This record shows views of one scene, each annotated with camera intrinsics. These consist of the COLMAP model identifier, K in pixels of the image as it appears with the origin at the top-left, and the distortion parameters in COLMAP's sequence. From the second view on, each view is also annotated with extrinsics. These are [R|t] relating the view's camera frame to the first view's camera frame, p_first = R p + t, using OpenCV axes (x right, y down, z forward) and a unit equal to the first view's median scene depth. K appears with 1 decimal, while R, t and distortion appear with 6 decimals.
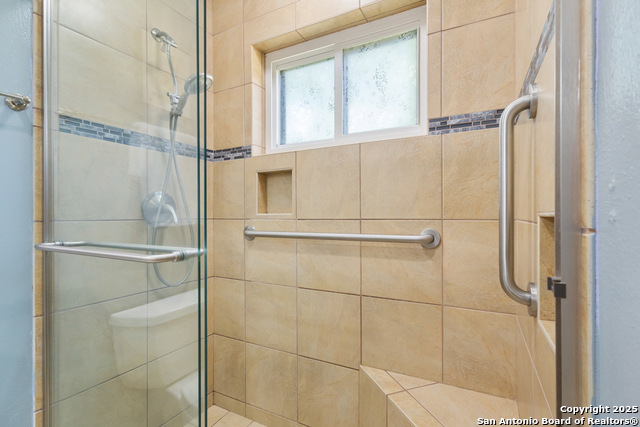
lens RADIAL K [[300.1, 0, 318.6], [0, 300.1, 217.4], [0, 0, 1]] dist [-0.005930, 0.006625]
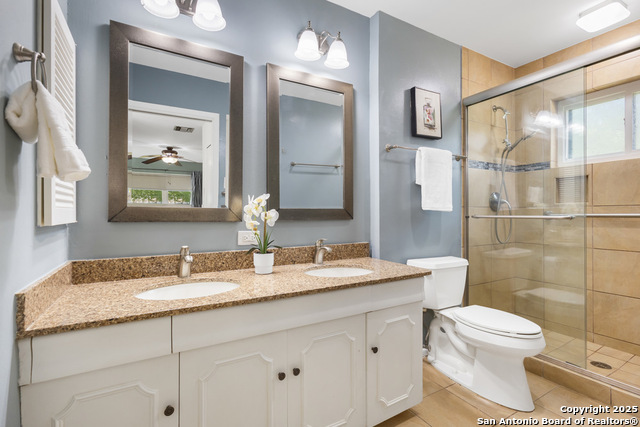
lens RADIAL K [[300.1, 0, 321.7], [0, 300.1, 213.5], [0, 0, 1]] dist [-0.005930, 0.006625]
pose [[0.846660, 0.001829, -0.532131, -0.441051], [-0.003960, 0.999988, -0.002864, 0.055745], [0.532119, 0.004532, 0.846657, -1.121335]]
